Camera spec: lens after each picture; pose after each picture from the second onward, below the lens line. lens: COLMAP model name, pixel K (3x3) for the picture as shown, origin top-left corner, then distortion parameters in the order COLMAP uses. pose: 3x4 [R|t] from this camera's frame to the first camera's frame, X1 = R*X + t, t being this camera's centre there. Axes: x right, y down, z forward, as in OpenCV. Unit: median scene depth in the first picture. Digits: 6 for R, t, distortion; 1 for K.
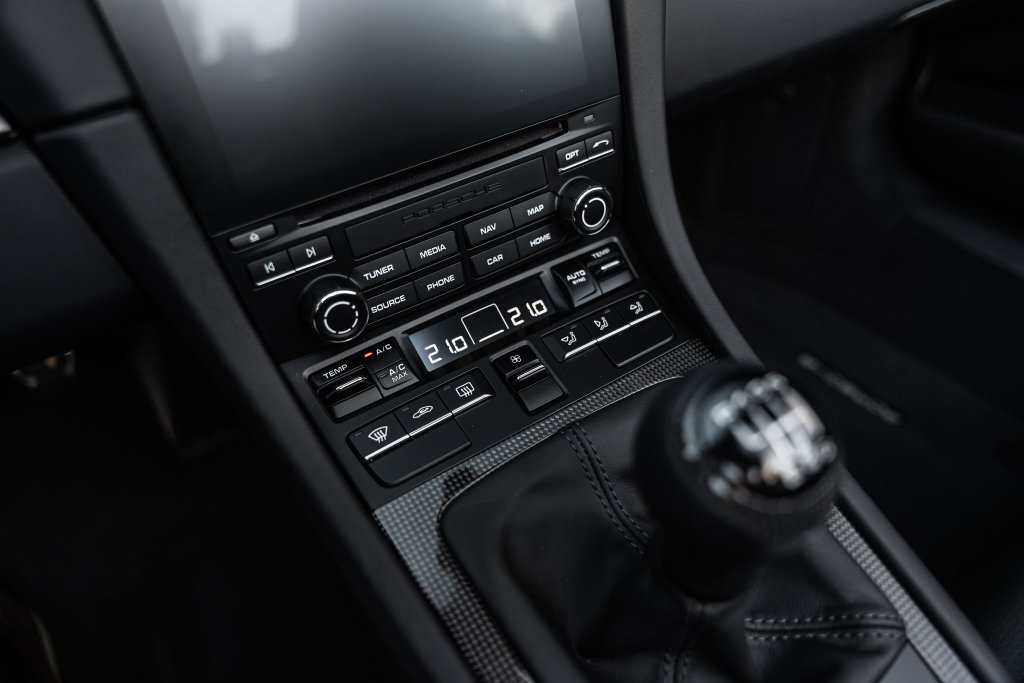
lens RADIAL K [[673.3, 0, 511.2], [0, 673.3, 341.4], [0, 0, 1]] dist [-0.008755, -0.000324]
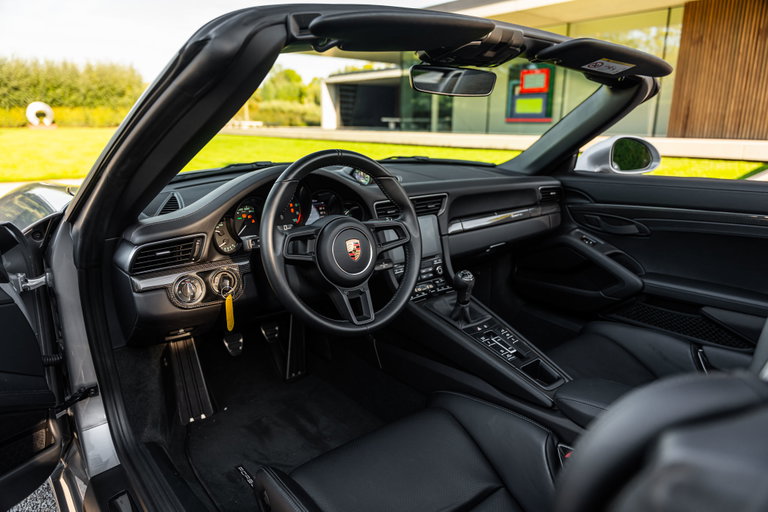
lens RADIAL K [[505.0, 0, 386.5], [0, 505.0, 257.0], [0, 0, 1]] dist [-0.008755, -0.000324]
pose [[0.988681, 0.037583, 0.145253, -0.991561], [0.032833, 0.890459, -0.453878, 1.703809], [-0.146399, 0.453510, 0.879145, -2.891815]]
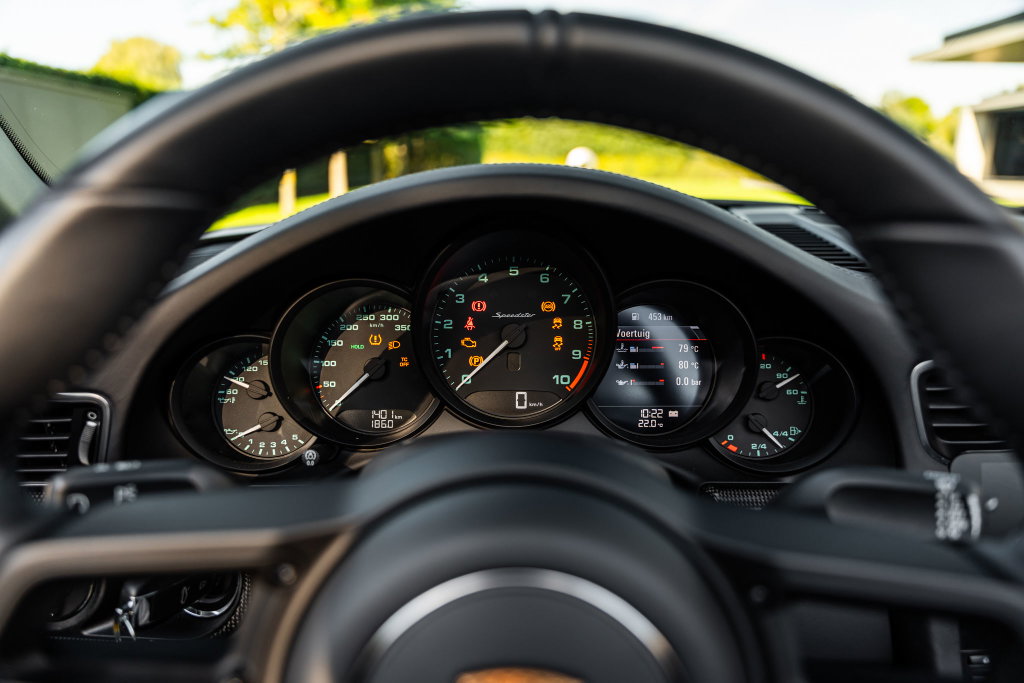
lens RADIAL K [[673.3, 0, 508.9], [0, 673.3, 337.8], [0, 0, 1]] dist [-0.008755, -0.000324]
pose [[0.840647, 0.199489, -0.503504, -0.538896], [-0.405797, 0.847703, -0.341655, 0.139091], [0.358665, 0.491532, 0.793571, -0.734063]]
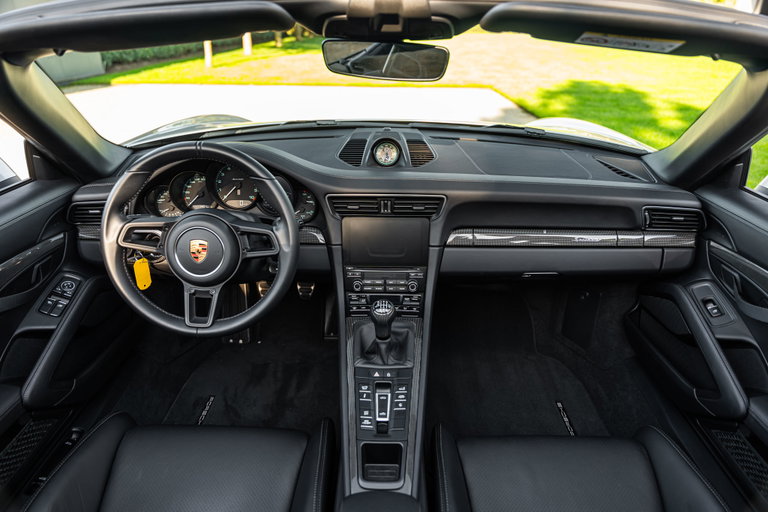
lens RADIAL K [[505.0, 0, 384.6], [0, 505.0, 253.5], [0, 0, 1]] dist [-0.008755, -0.000324]
pose [[0.839398, 0.295414, -0.456226, 1.546364], [-0.412813, 0.892529, -0.181596, 0.339259], [0.353549, 0.340768, 0.871137, -2.333126]]
